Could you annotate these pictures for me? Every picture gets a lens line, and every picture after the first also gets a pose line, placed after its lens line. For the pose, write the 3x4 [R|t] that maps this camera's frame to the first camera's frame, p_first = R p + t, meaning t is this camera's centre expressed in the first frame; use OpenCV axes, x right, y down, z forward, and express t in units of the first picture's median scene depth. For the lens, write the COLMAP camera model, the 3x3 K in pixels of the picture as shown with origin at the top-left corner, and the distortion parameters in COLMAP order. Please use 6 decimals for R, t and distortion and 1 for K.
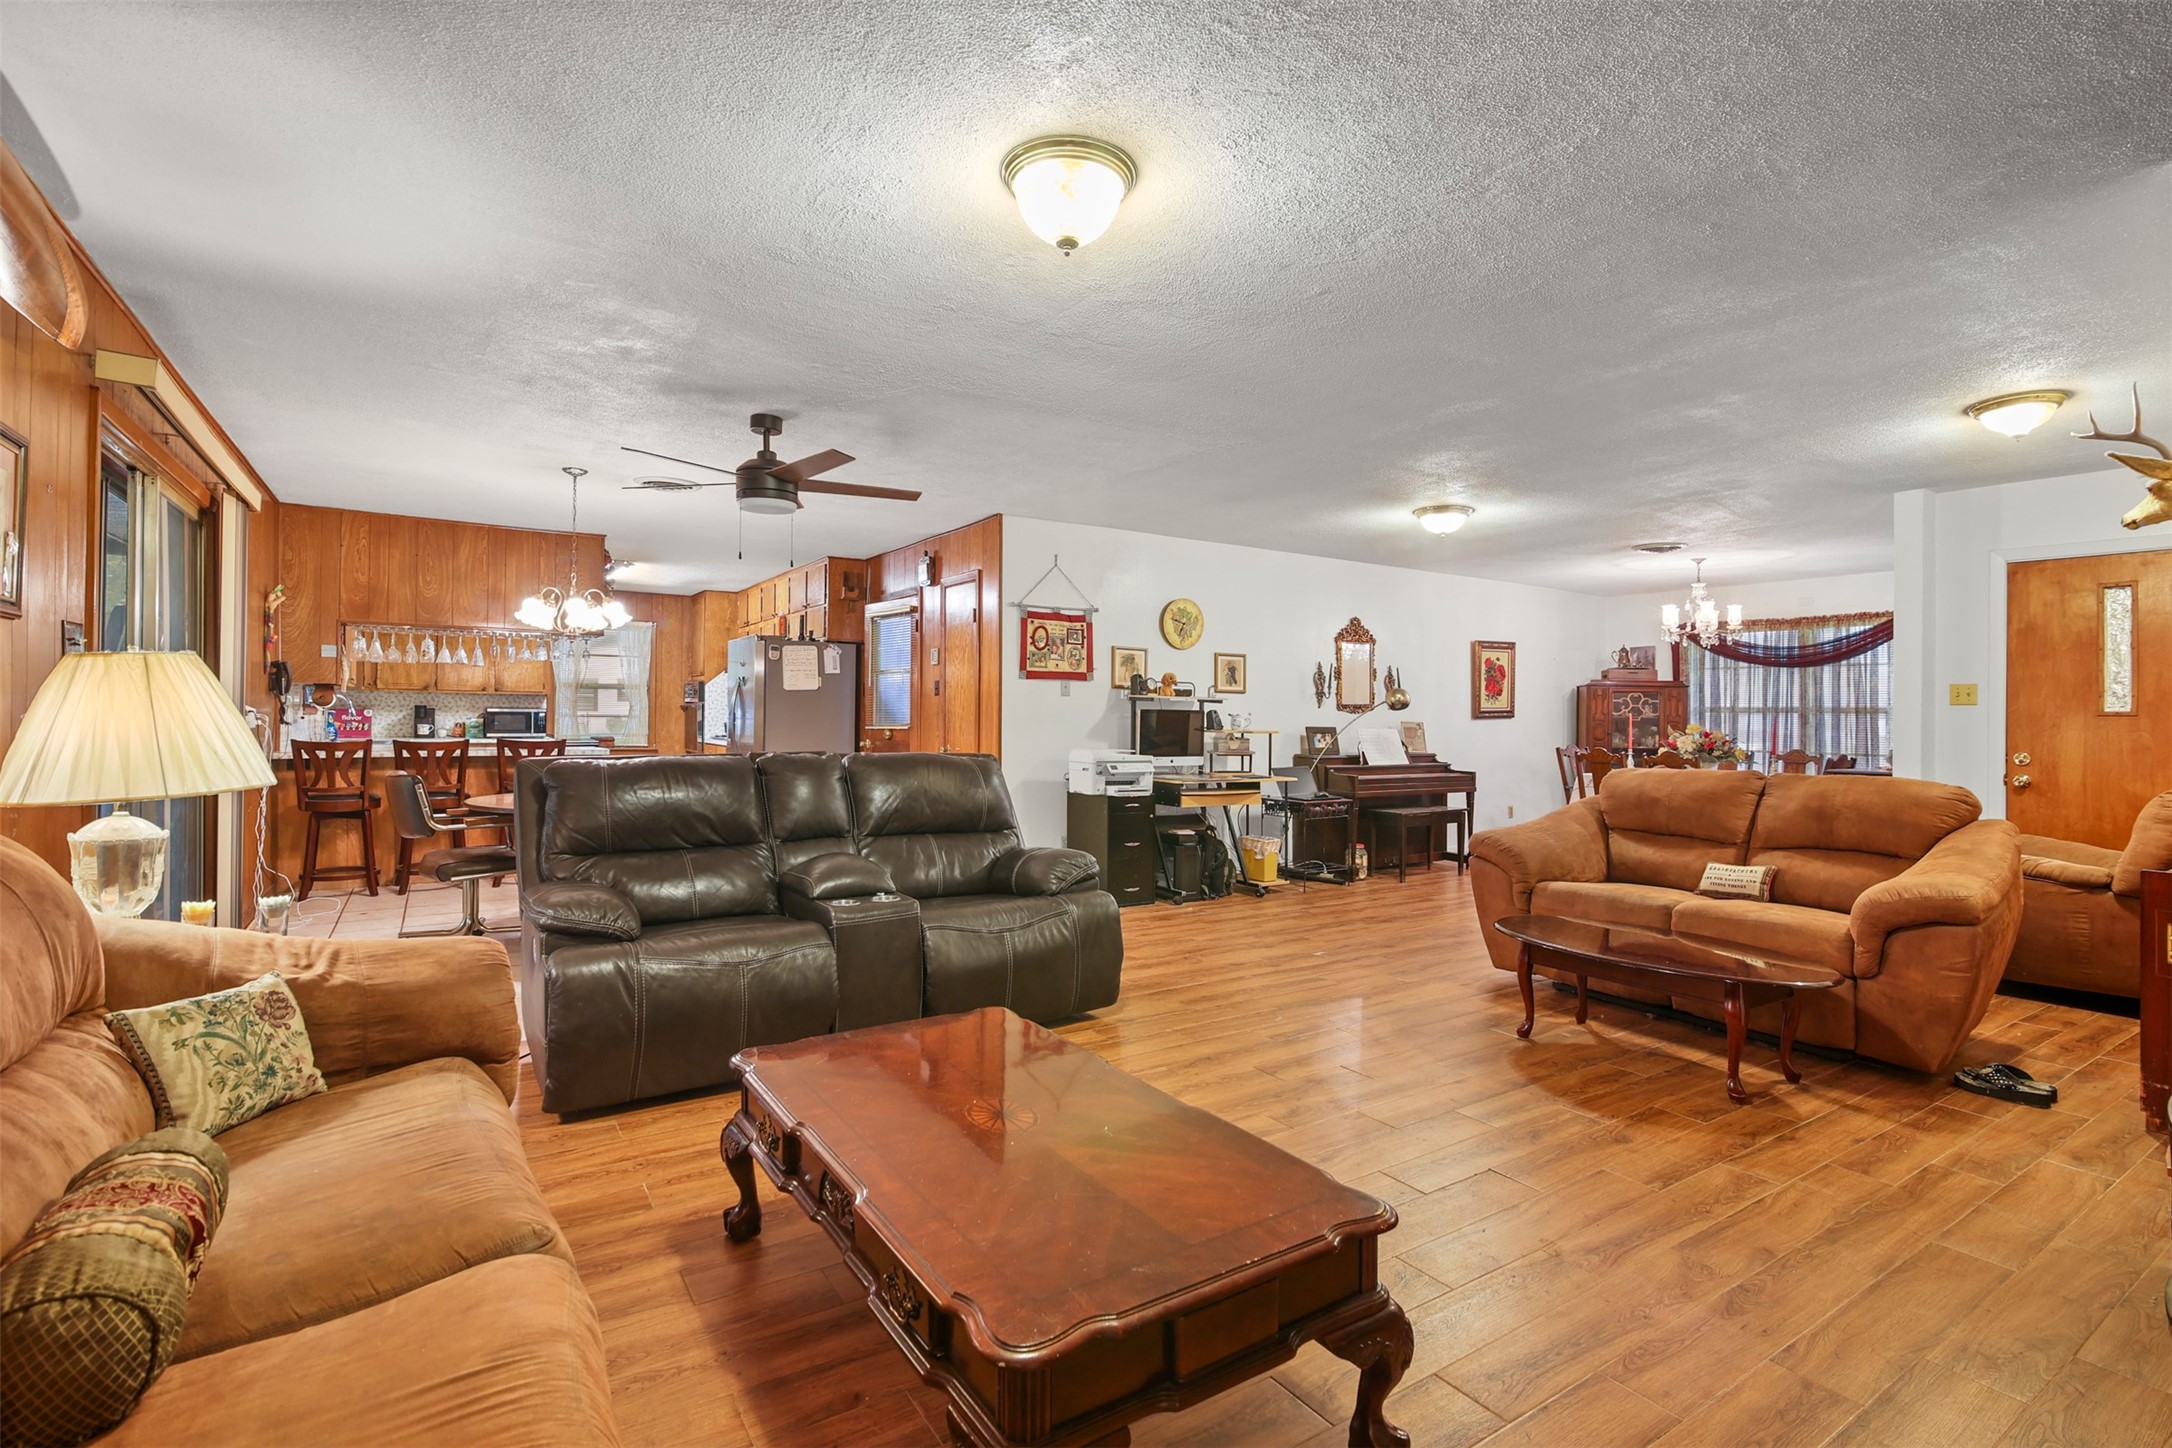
lens RADIAL K [[1001.4, 0, 1083.1], [0, 1001.4, 714.3], [0, 0, 1]] dist [-0.002027, -0.001809]
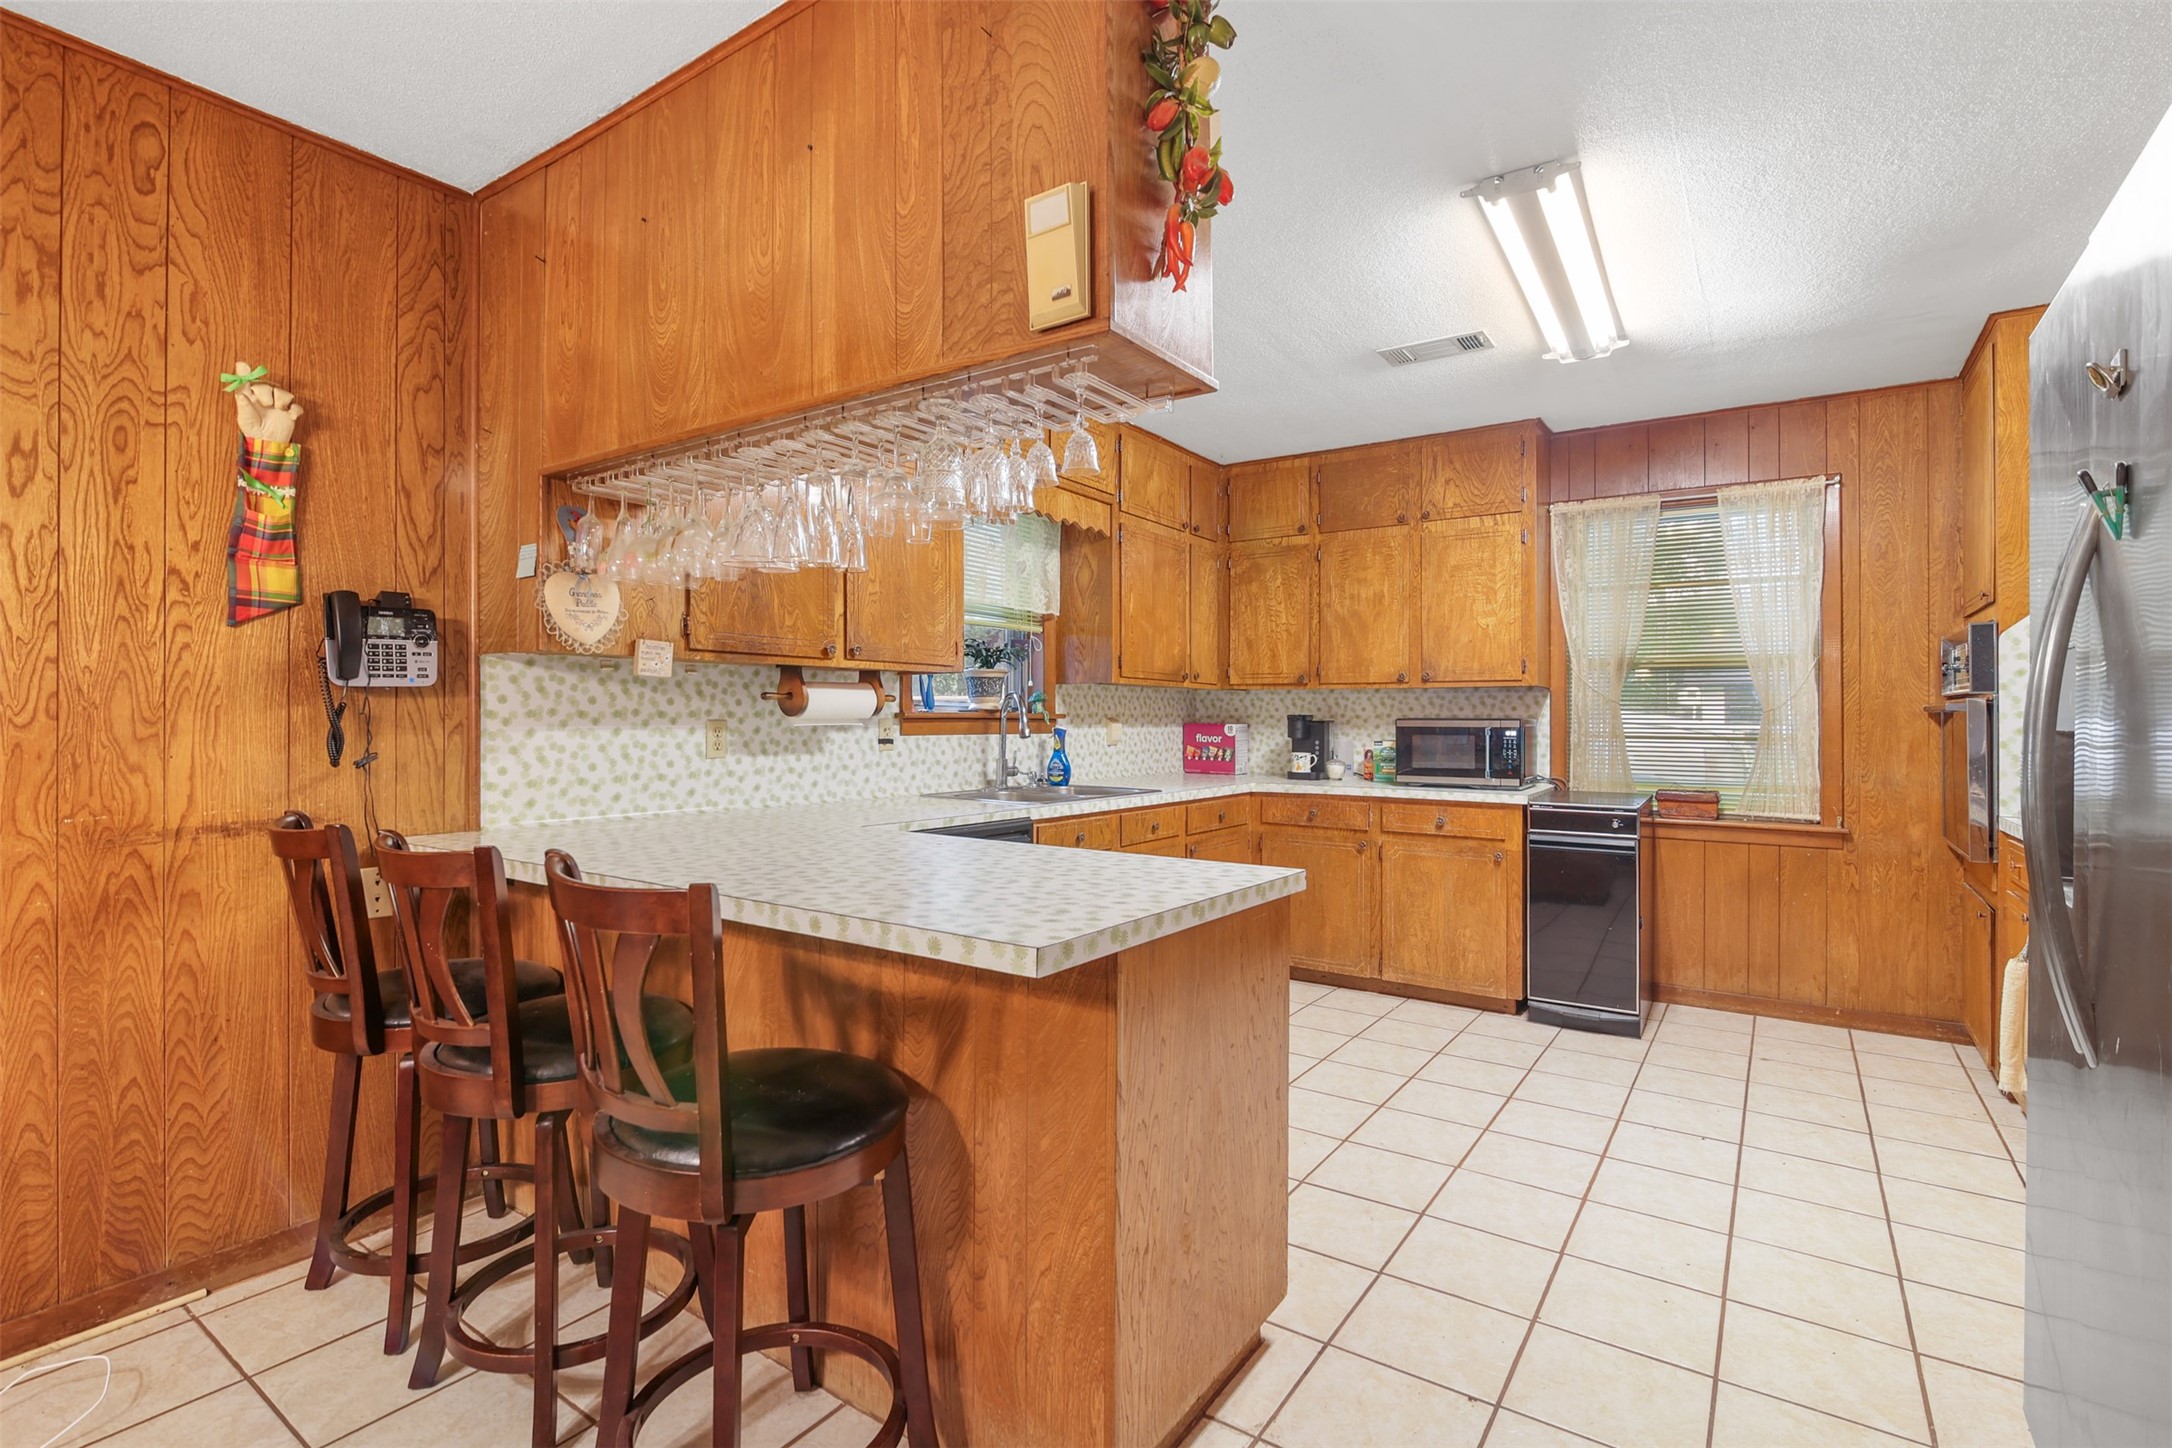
lens RADIAL K [[1001.4, 0, 1097.6], [0, 1001.4, 712.1], [0, 0, 1]] dist [-0.002027, -0.001809]
pose [[0.388943, -0.017741, -0.921091, -0.235343], [0.001296, 0.999824, -0.018710, -0.001121], [0.921261, 0.006083, 0.388898, 0.717921]]
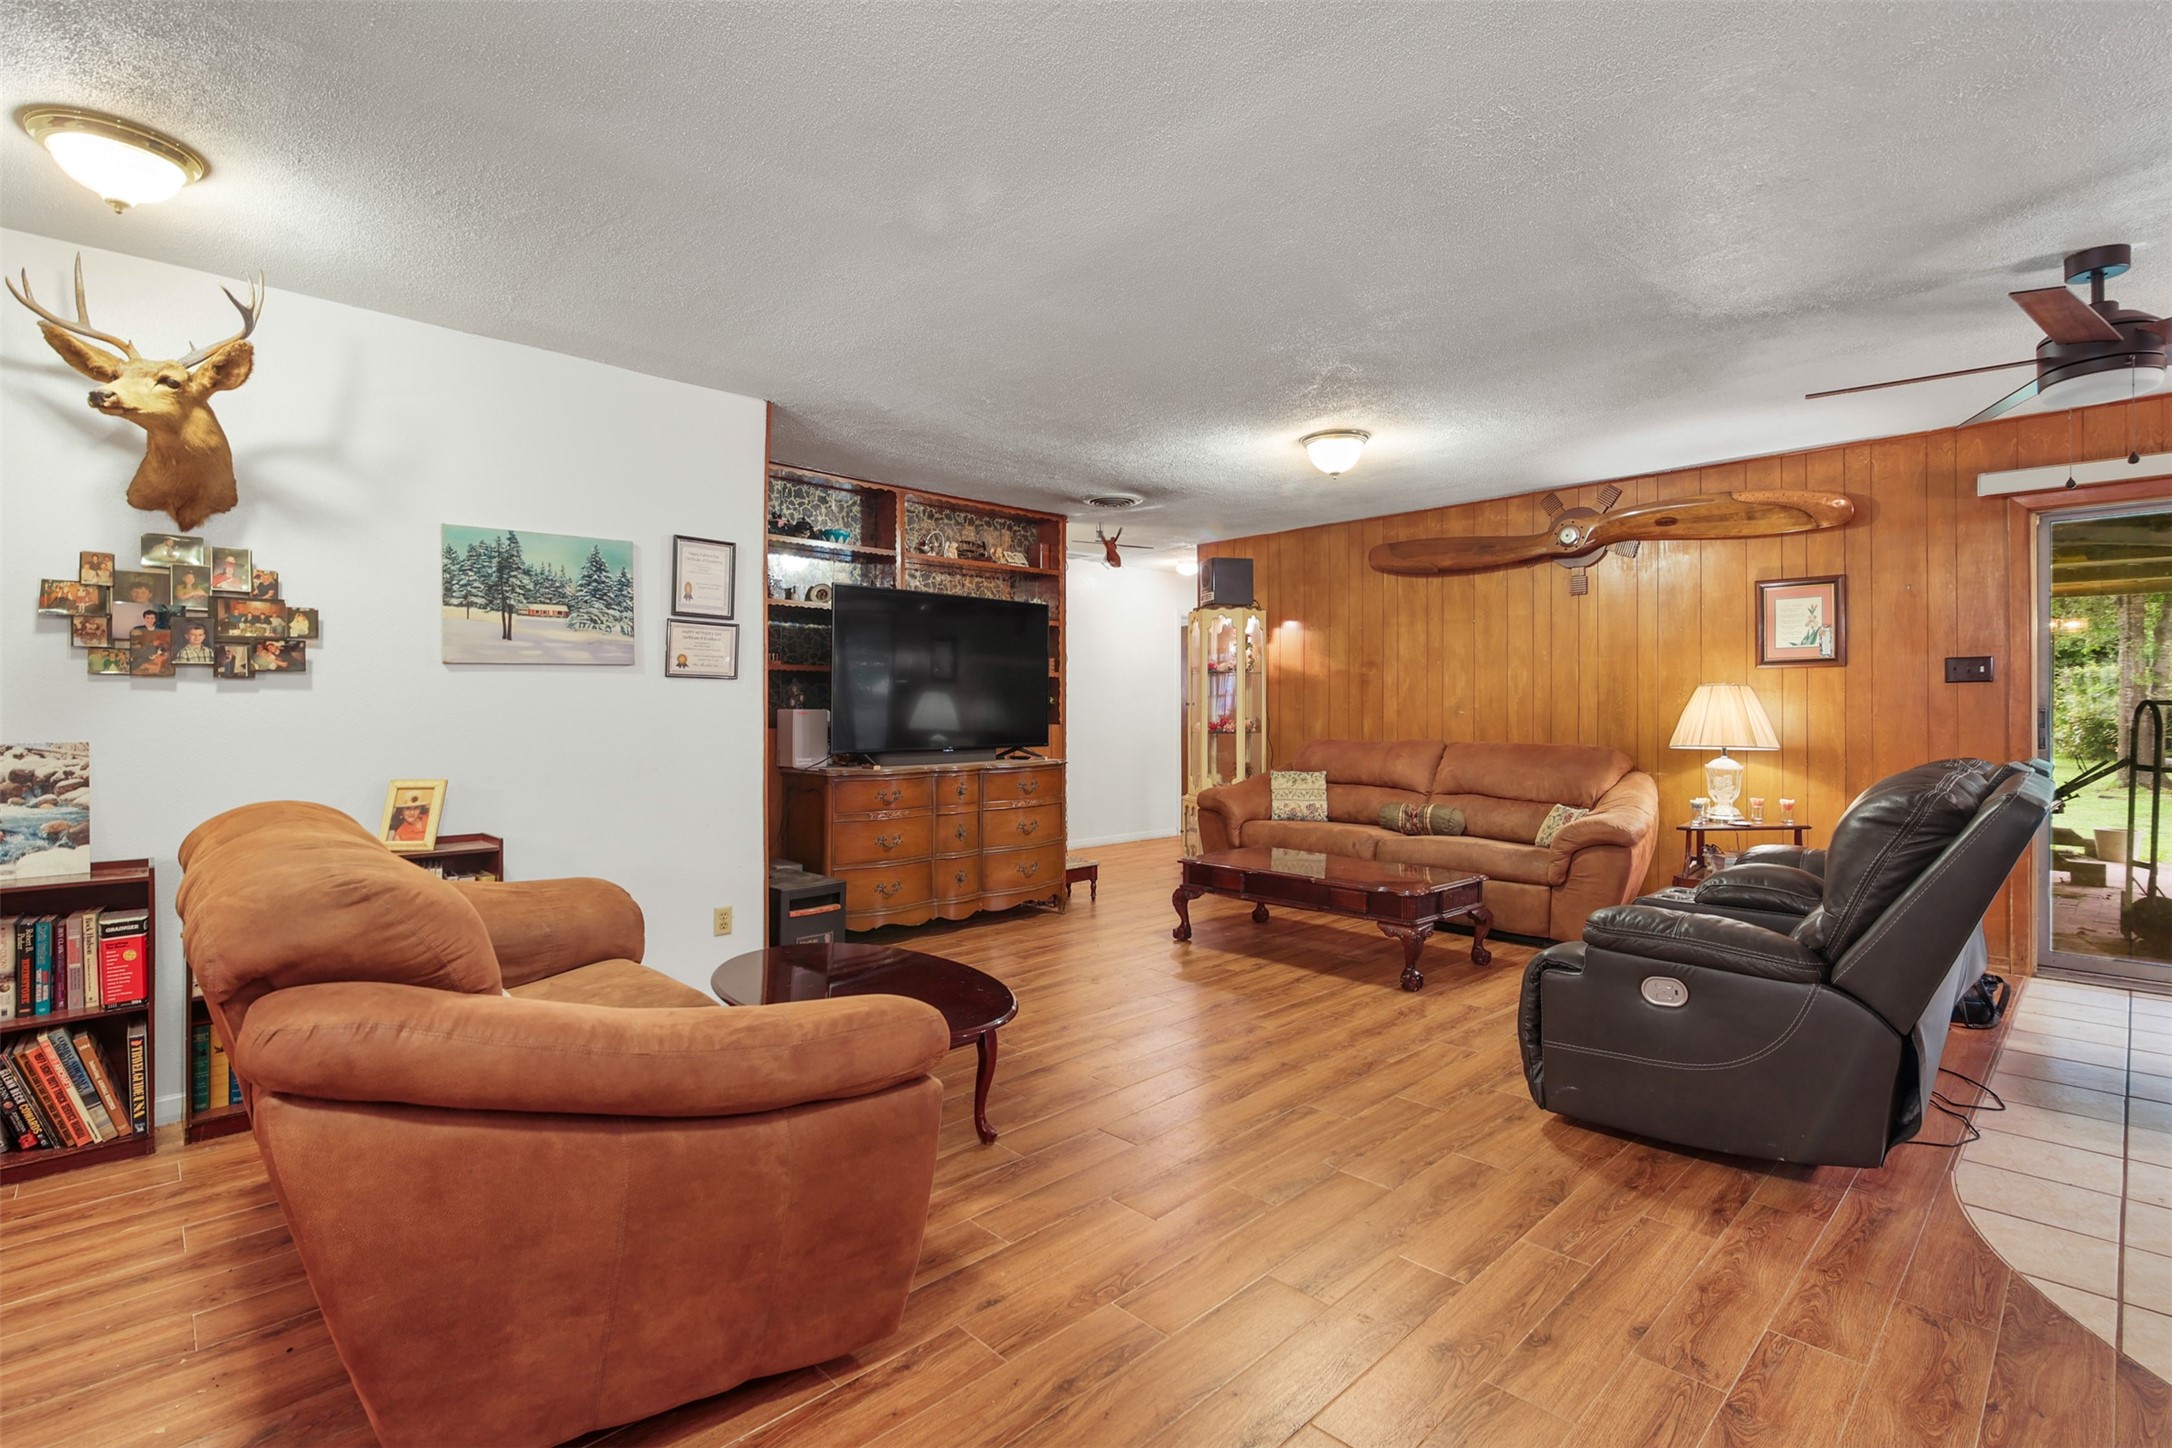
lens RADIAL K [[1001.4, 0, 1076.1], [0, 1001.4, 712.3], [0, 0, 1]] dist [-0.002027, -0.001809]
pose [[-0.982289, -0.011363, -0.187026, 0.209434], [-0.011062, 0.999935, -0.002654, 0.005721], [0.187044, -0.000538, -0.982351, 0.697187]]
